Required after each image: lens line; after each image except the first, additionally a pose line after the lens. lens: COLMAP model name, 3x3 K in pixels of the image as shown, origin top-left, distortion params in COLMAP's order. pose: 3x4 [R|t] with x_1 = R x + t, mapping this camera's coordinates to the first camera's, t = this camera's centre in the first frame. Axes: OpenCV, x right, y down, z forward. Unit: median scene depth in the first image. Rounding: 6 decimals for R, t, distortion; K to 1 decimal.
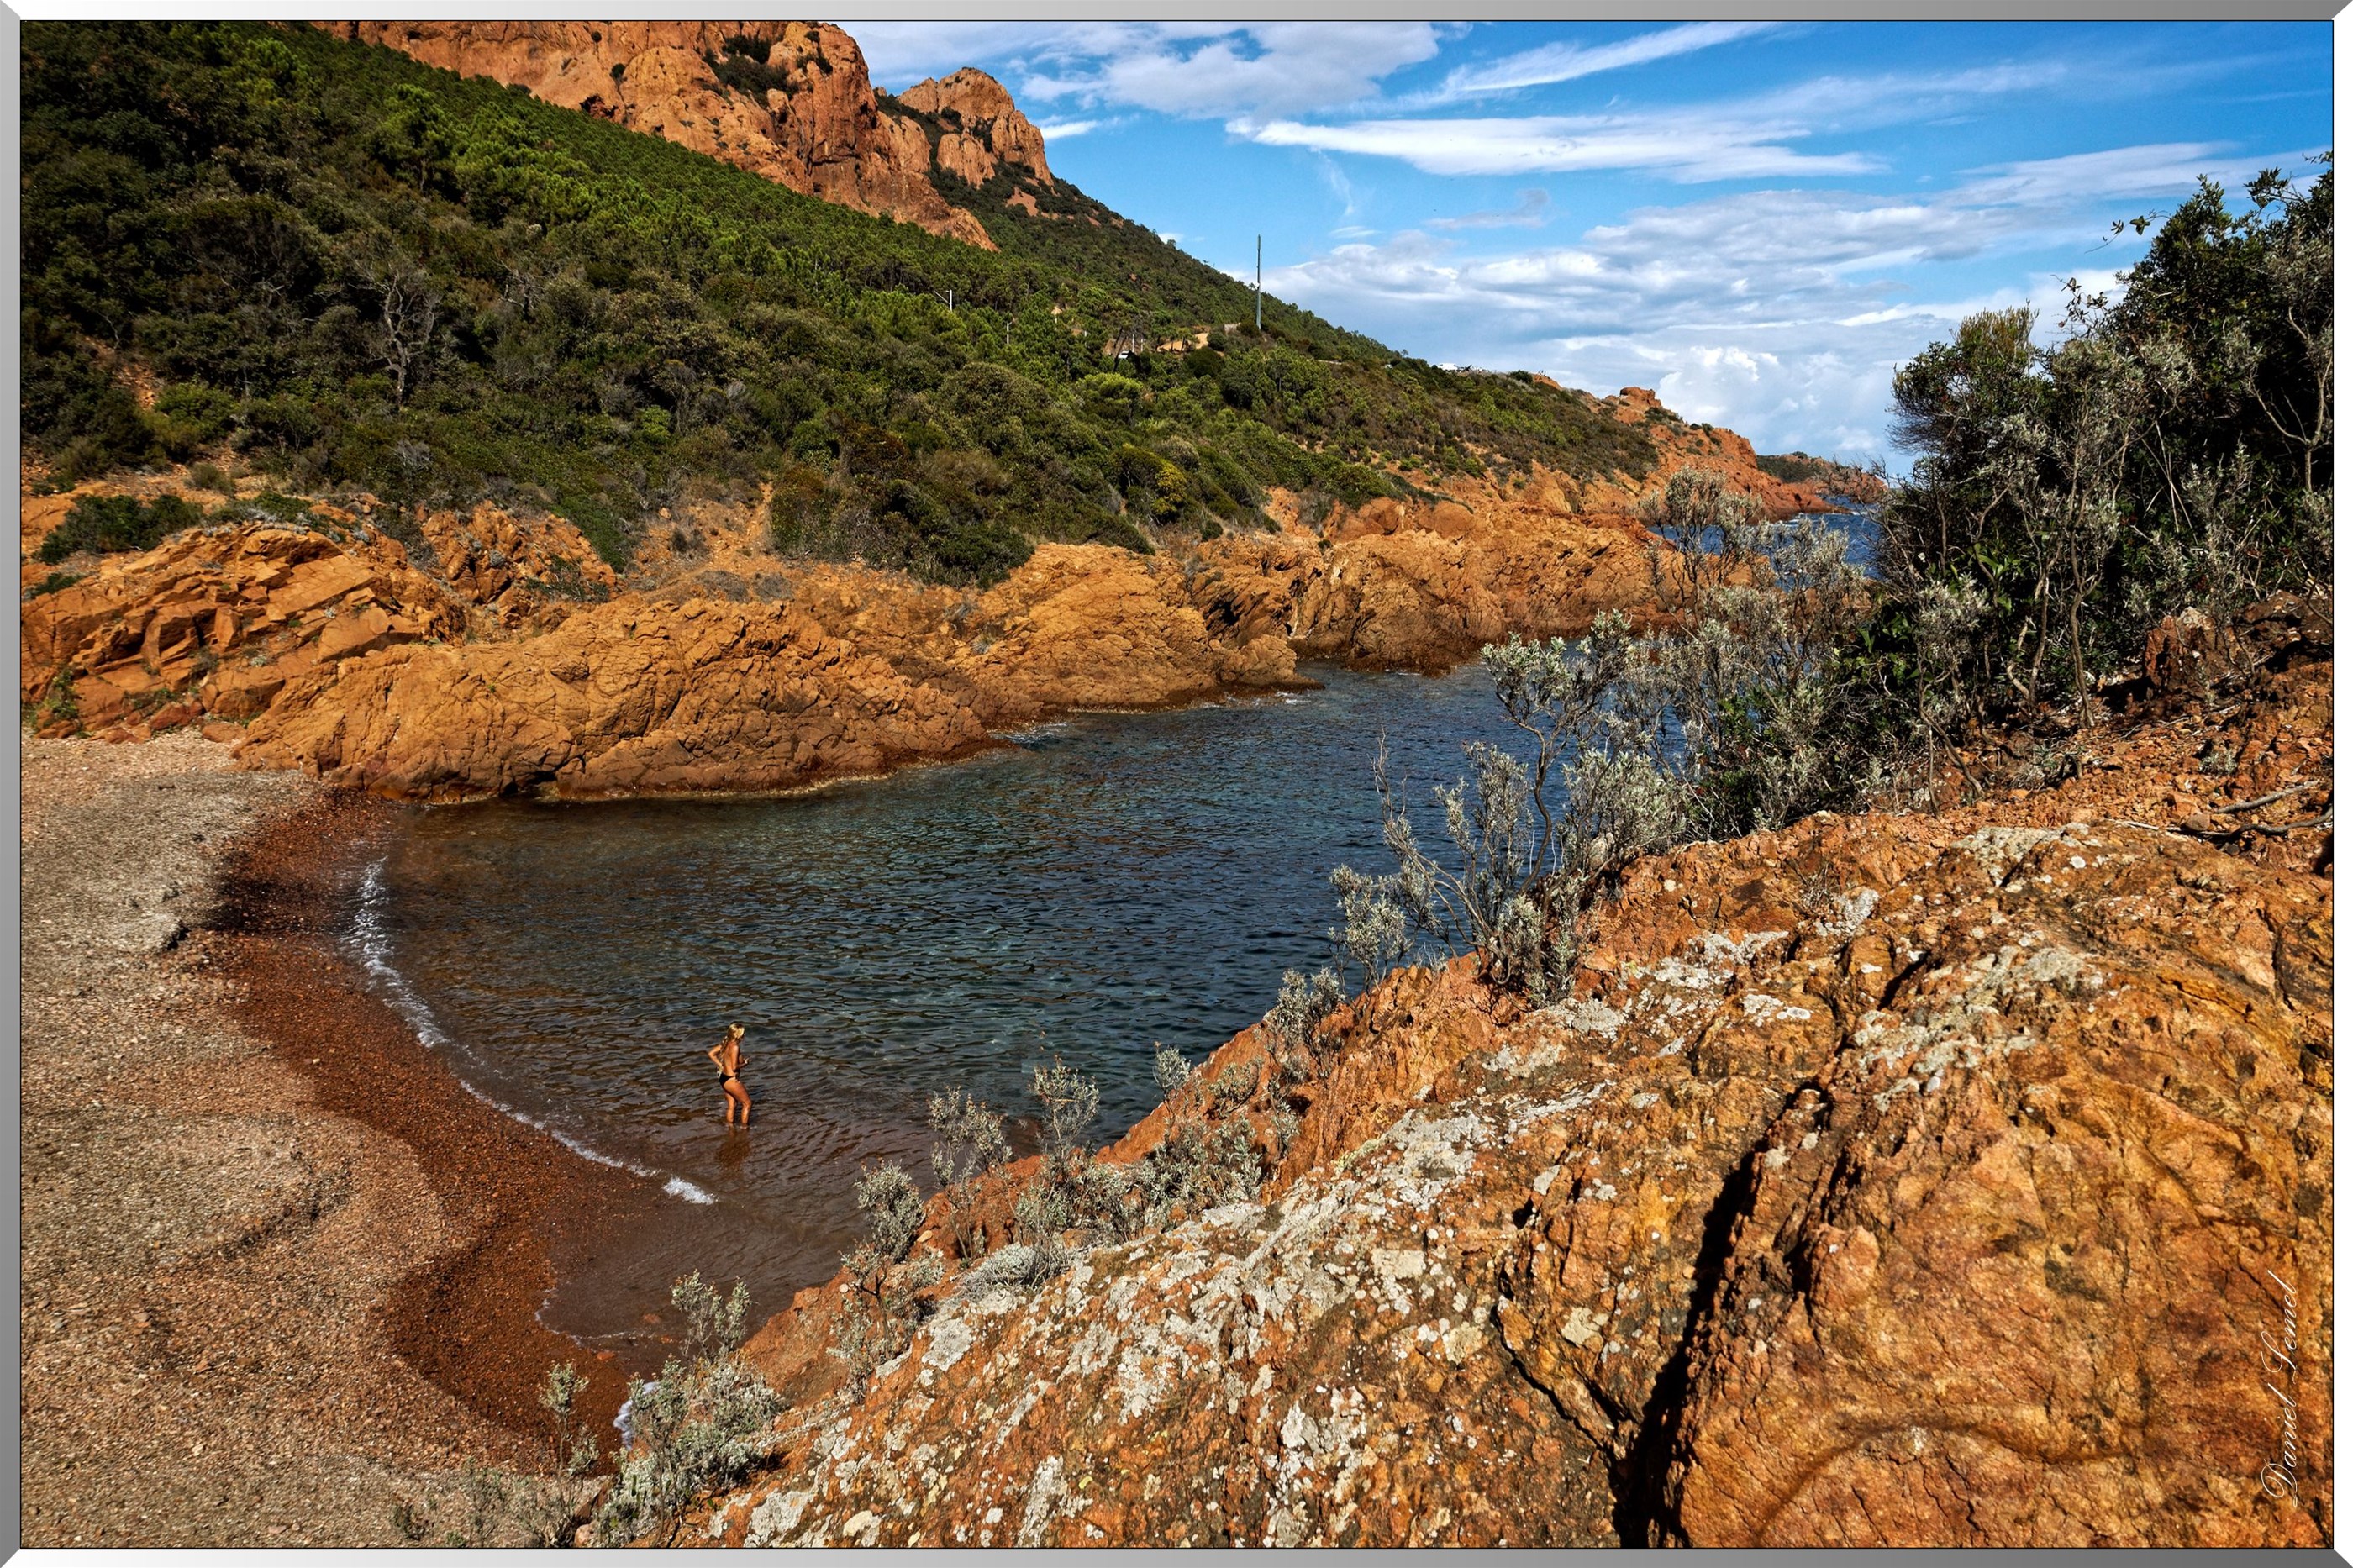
lens RADIAL K [[1921.5, 0, 1176.5], [0, 1921.5, 784.0], [0, 0, 1]] dist [-0.001235, 0.001932]
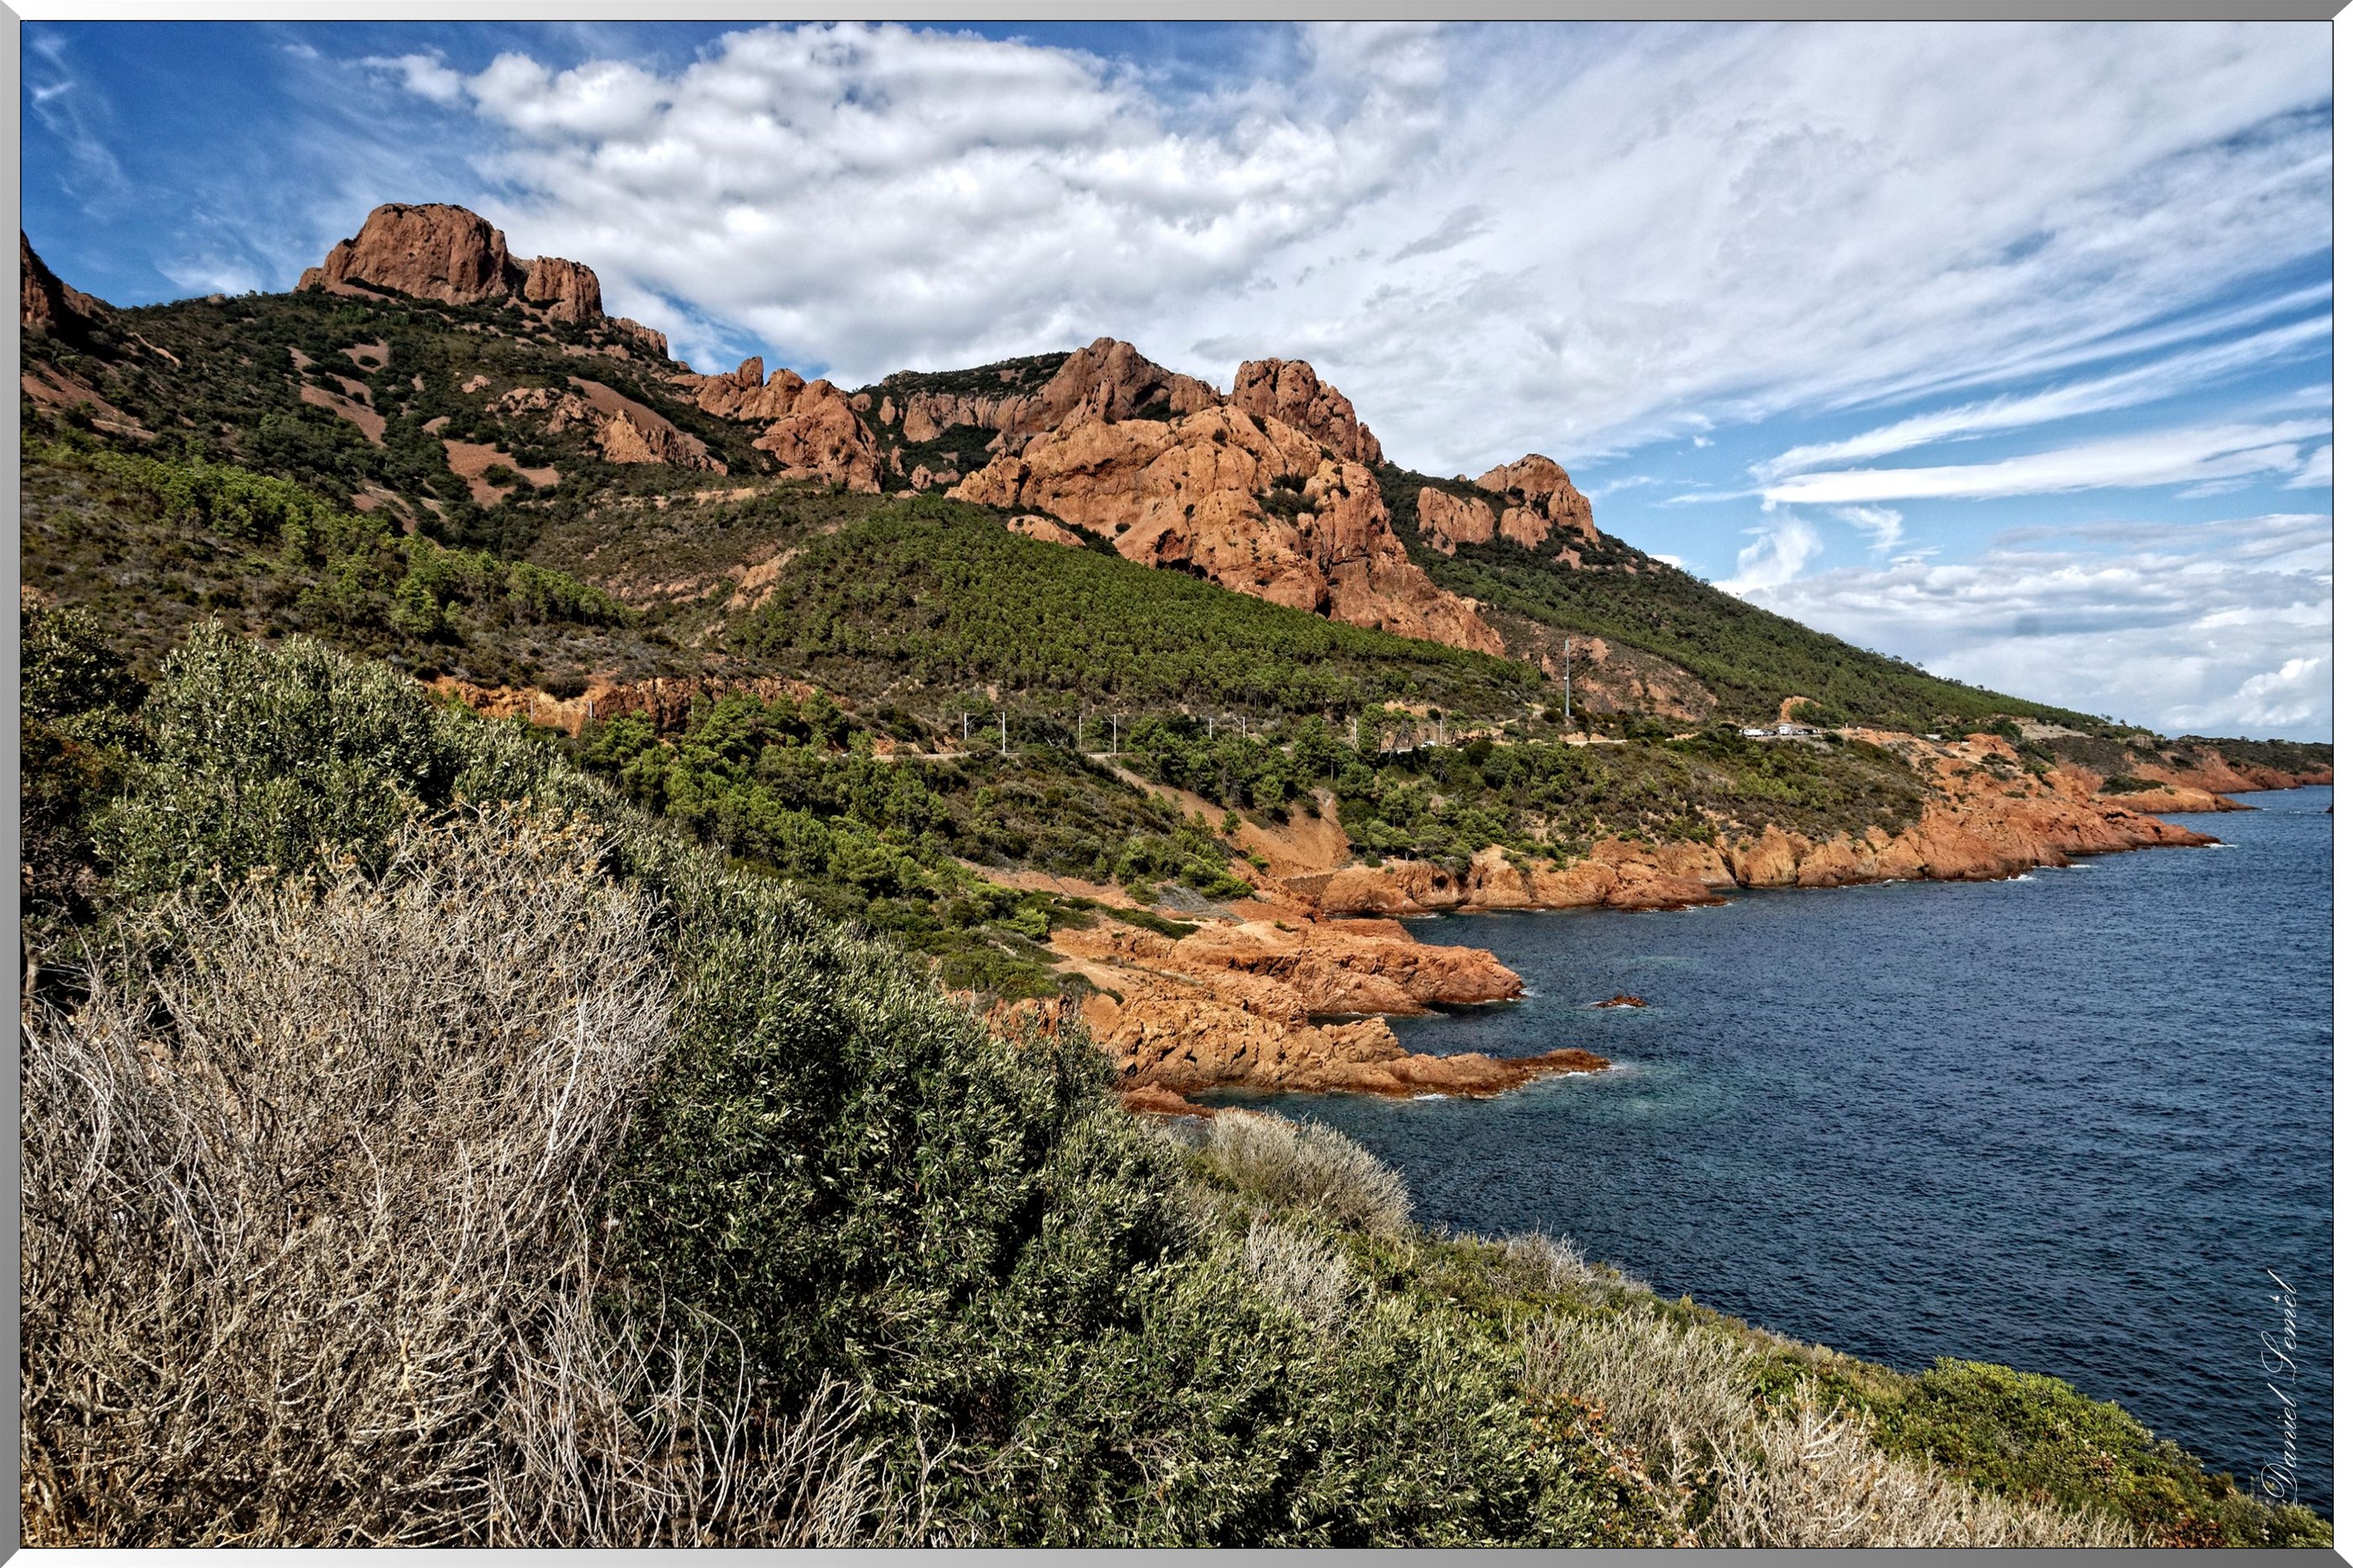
lens RADIAL K [[1578.9, 0, 1176.5], [0, 1578.9, 784.0], [0, 0, 1]] dist [0.003165, 0.002897]
pose [[0.930419, -0.002667, -0.366487, 0.115065], [-0.048345, 0.990342, -0.129944, -0.024812], [0.363294, 0.138620, 0.921304, -0.028187]]
